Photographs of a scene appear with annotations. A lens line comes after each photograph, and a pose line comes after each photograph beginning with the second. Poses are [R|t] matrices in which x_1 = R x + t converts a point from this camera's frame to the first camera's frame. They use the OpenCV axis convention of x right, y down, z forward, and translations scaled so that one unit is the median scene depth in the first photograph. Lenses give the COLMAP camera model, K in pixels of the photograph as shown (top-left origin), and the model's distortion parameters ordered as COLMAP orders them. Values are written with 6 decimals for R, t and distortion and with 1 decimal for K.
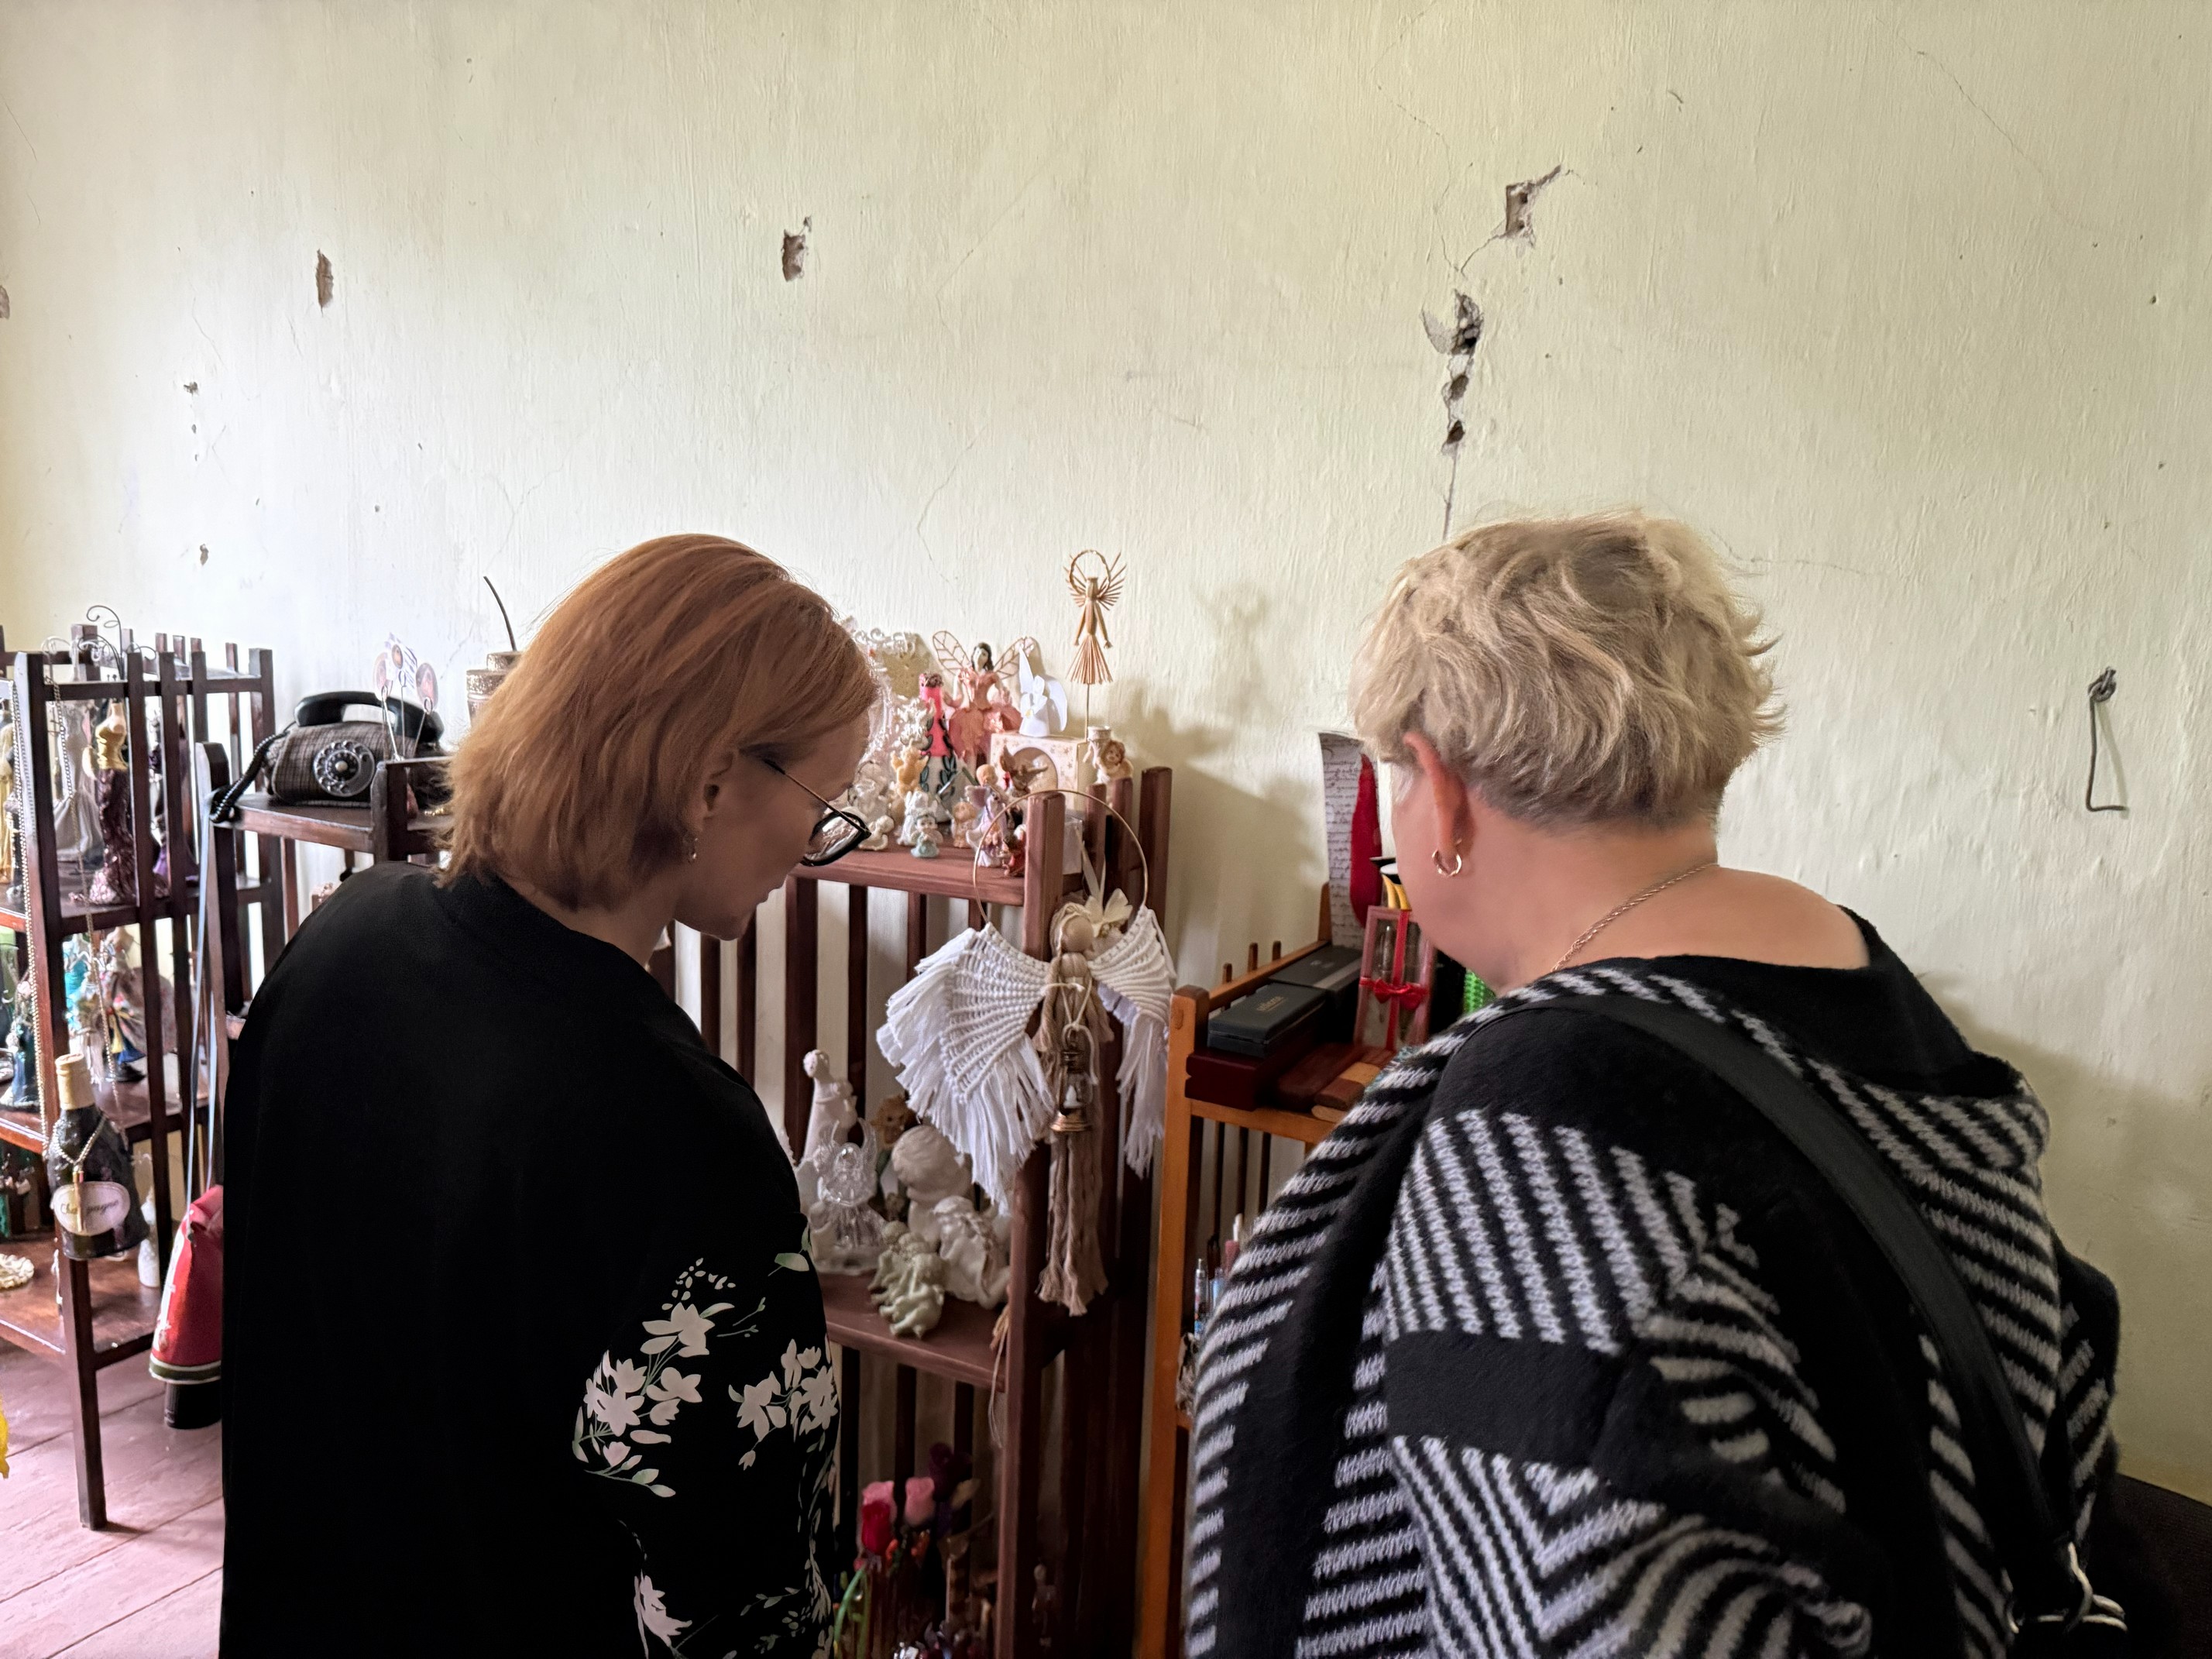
lens RADIAL K [[1536.5, 0, 1106.7], [0, 1536.5, 823.4], [0, 0, 1]] dist [-0.006301, -0.002238]
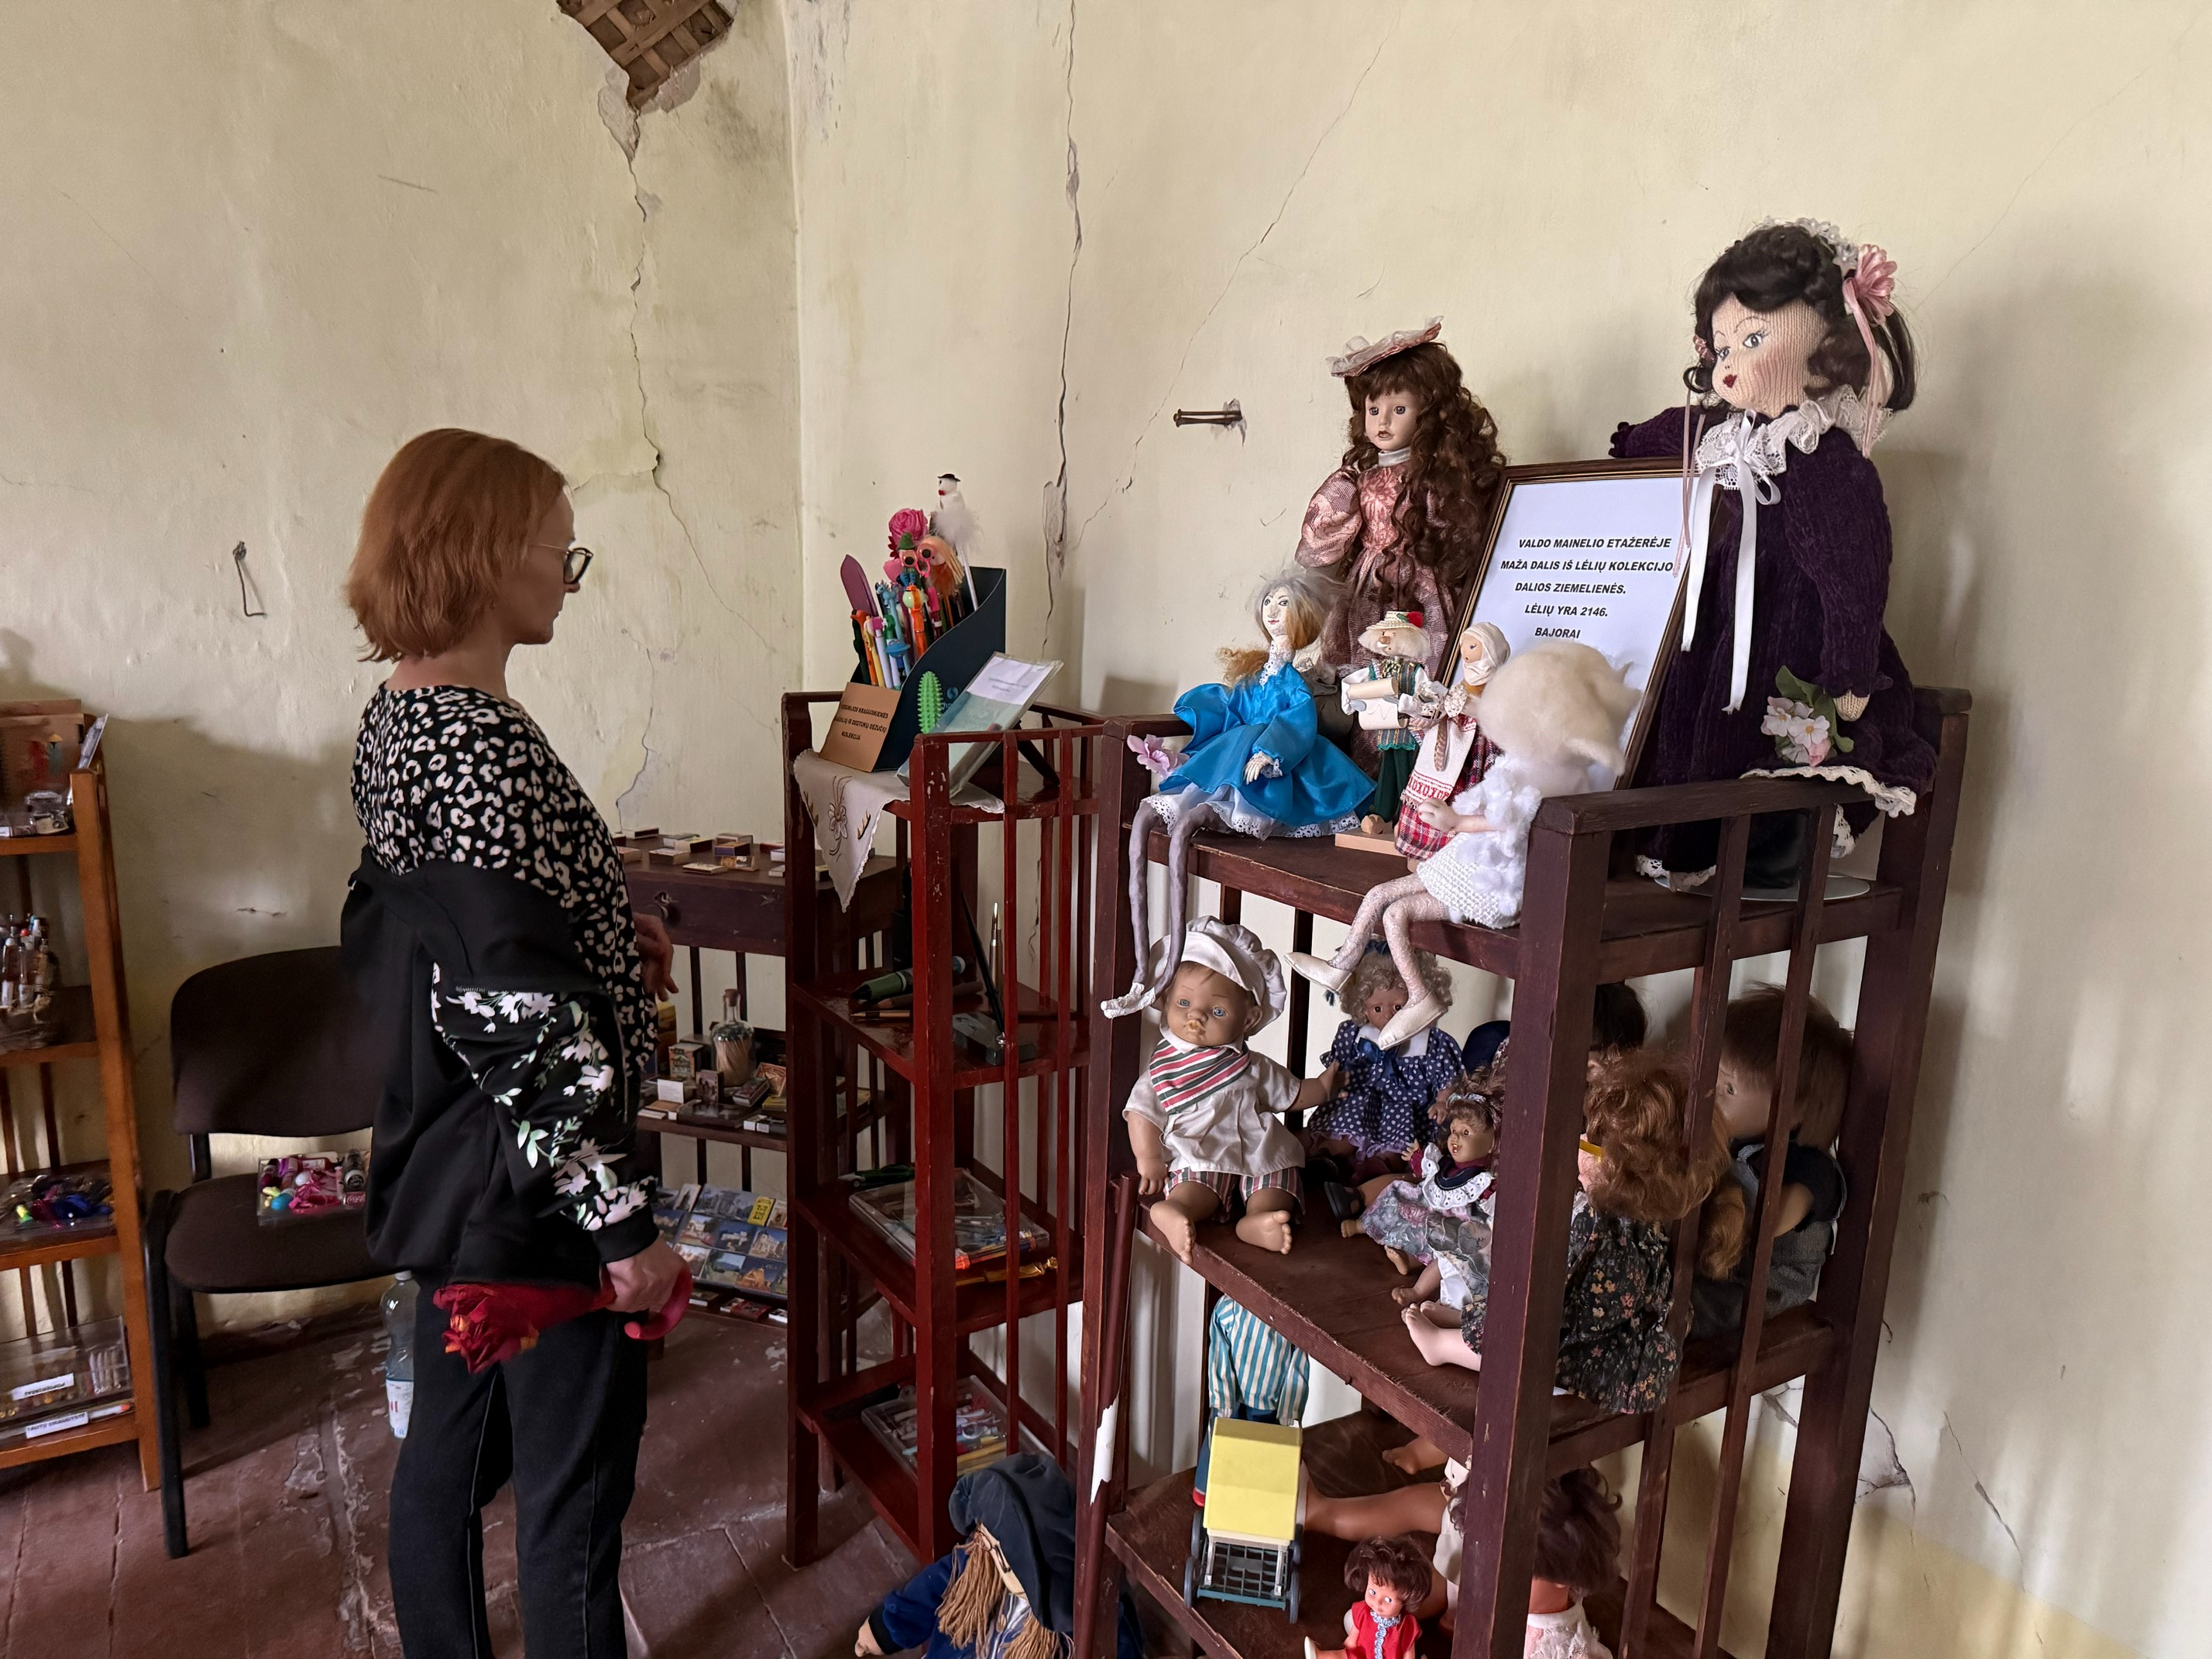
lens RADIAL K [[1536.5, 0, 1105.1], [0, 1536.5, 833.4], [0, 0, 1]] dist [-0.006301, -0.002238]
pose [[0.456050, -0.197032, 0.867869, -0.564041], [0.130820, 0.979433, 0.153617, 0.099374], [-0.880287, 0.043477, 0.472446, -0.805794]]
